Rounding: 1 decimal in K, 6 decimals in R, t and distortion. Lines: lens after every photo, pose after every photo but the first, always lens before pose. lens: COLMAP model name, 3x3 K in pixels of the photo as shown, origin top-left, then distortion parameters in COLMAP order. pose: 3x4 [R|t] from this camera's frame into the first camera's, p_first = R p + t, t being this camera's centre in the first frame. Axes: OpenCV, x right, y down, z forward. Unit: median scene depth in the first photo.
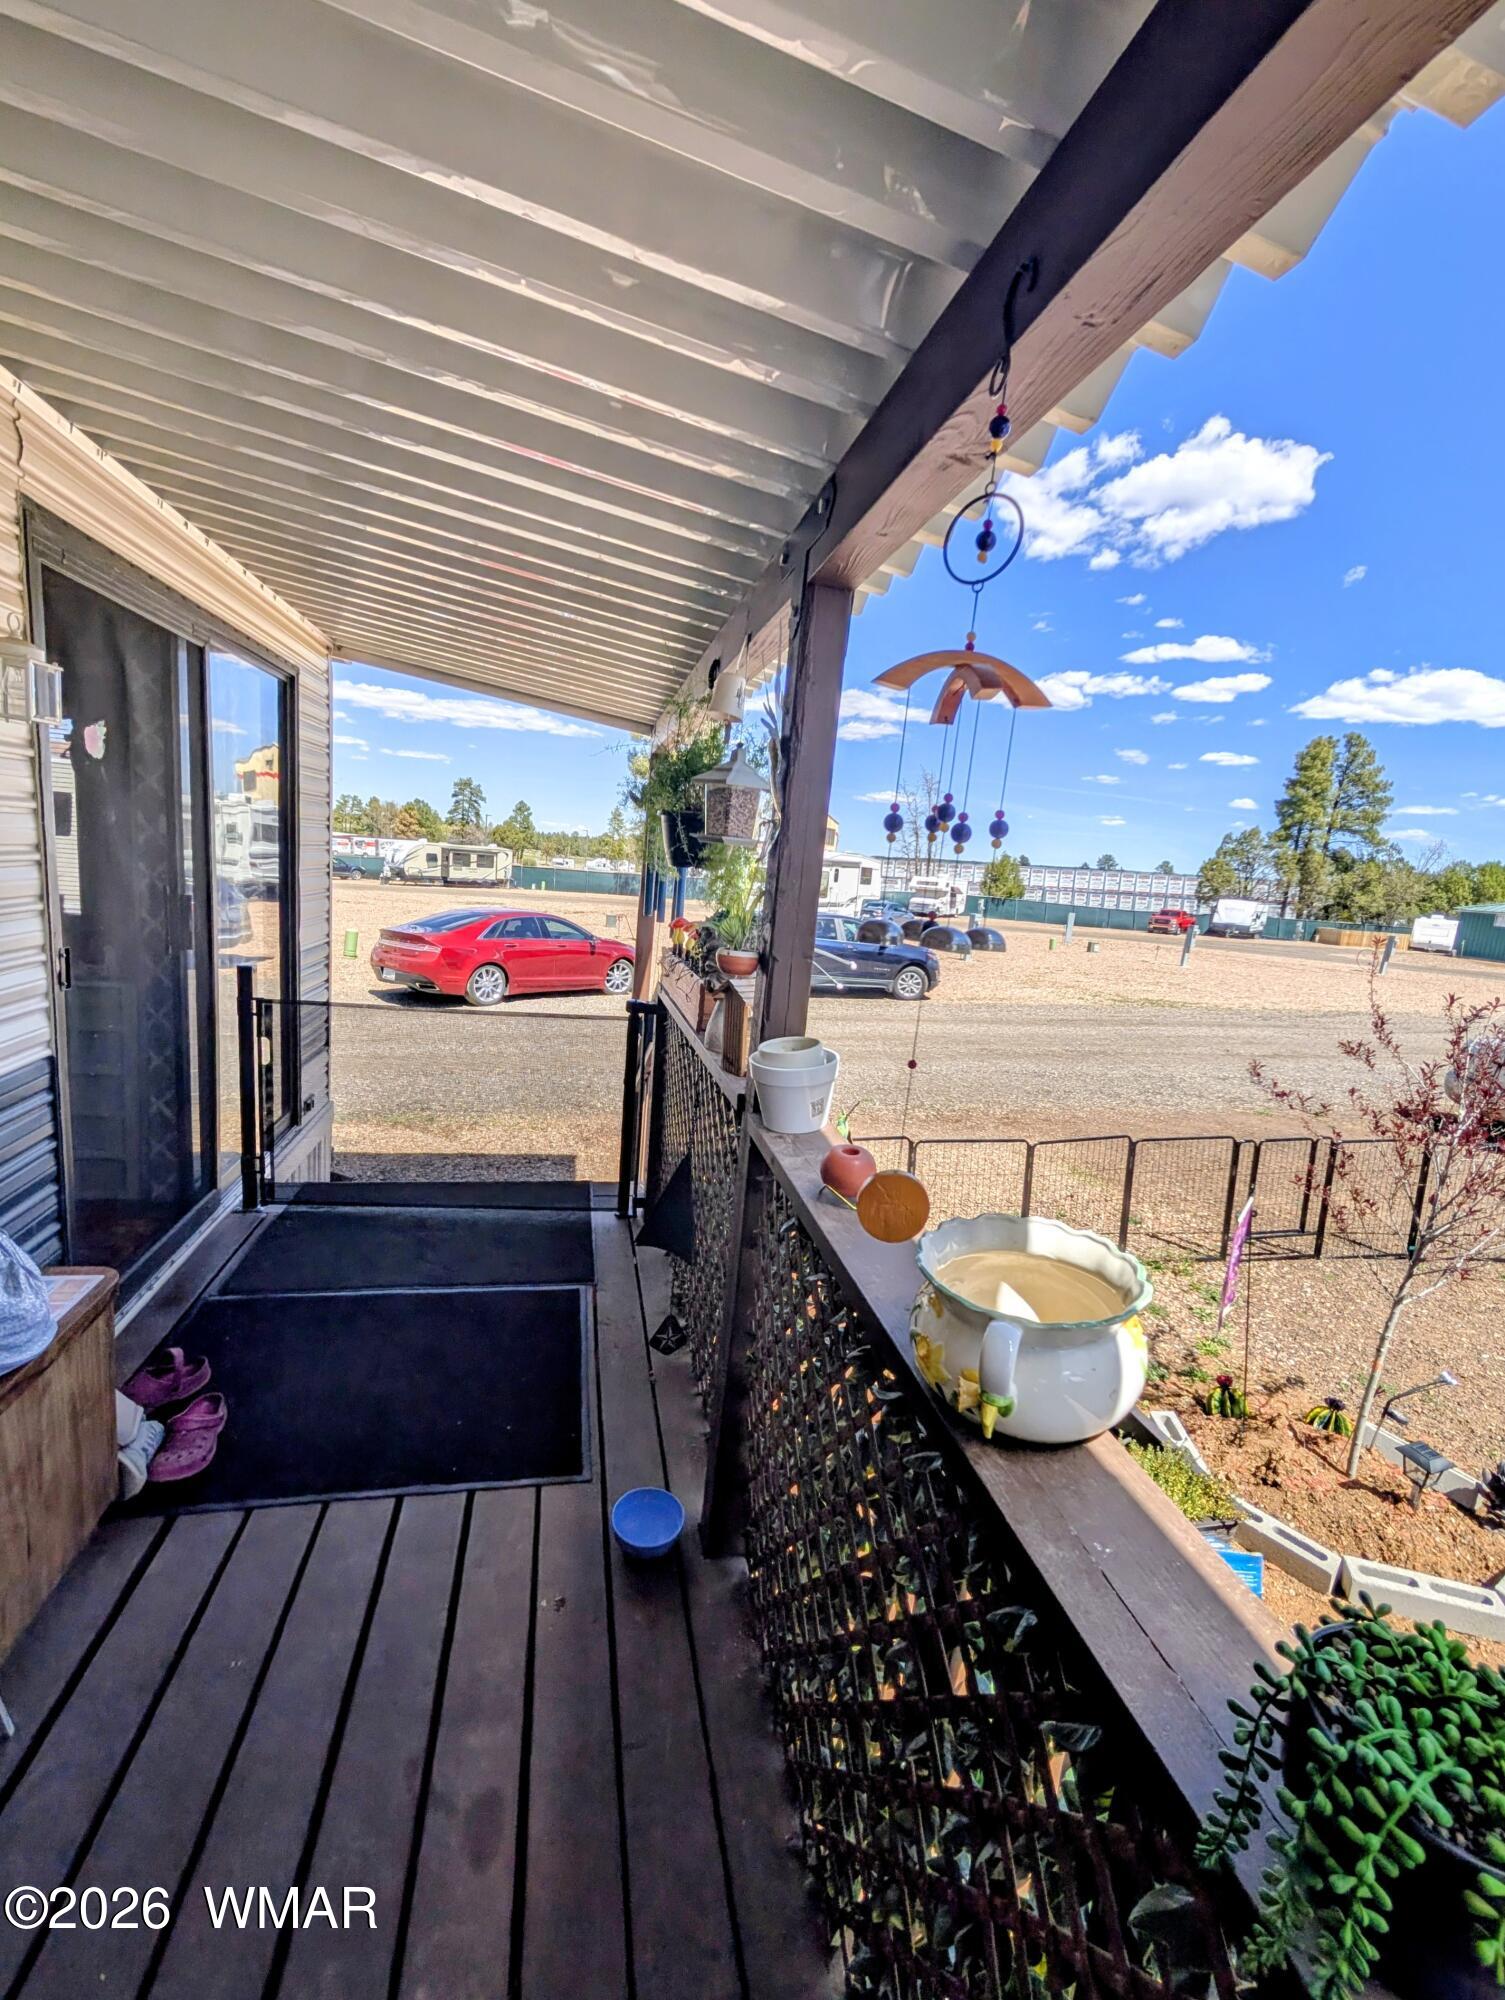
lens RADIAL K [[756.7, 0, 746.2], [0, 756.7, 997.1], [0, 0, 1]] dist [0.001299, 0.000157]
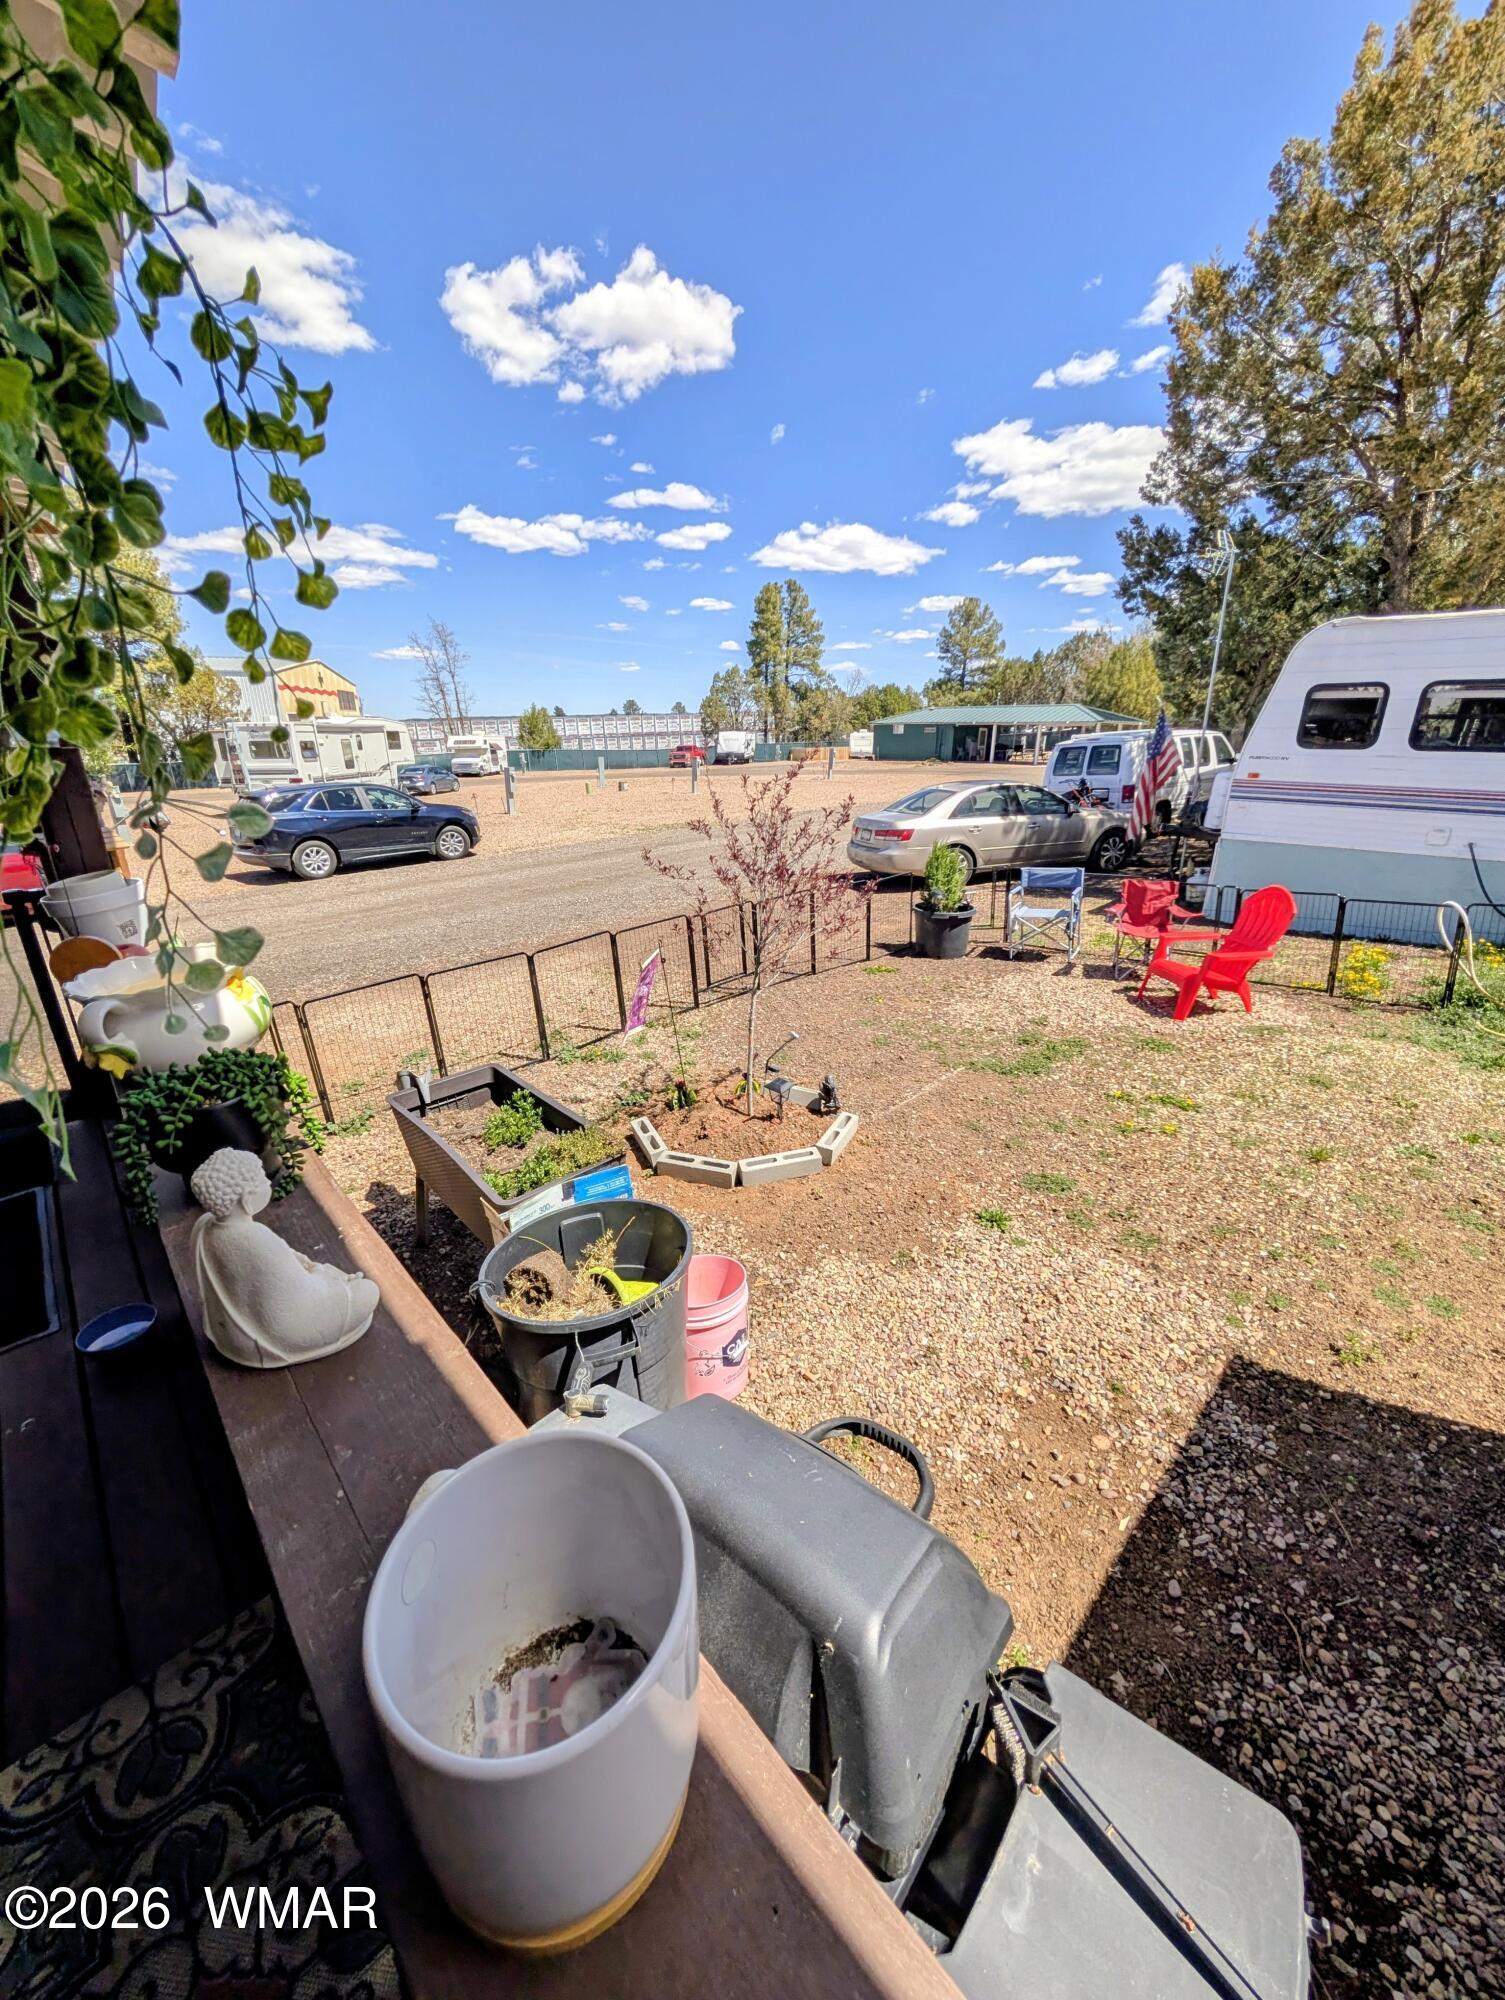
lens RADIAL K [[727.2, 0, 752.5], [0, 727.2, 1000.0], [0, 0, 1]] dist [-0.000487, -0.000201]
pose [[0.864746, -0.250821, 0.435091, 0.068682], [0.165948, 0.960397, 0.223826, 0.027187], [-0.474000, -0.121350, 0.872123, -0.068240]]
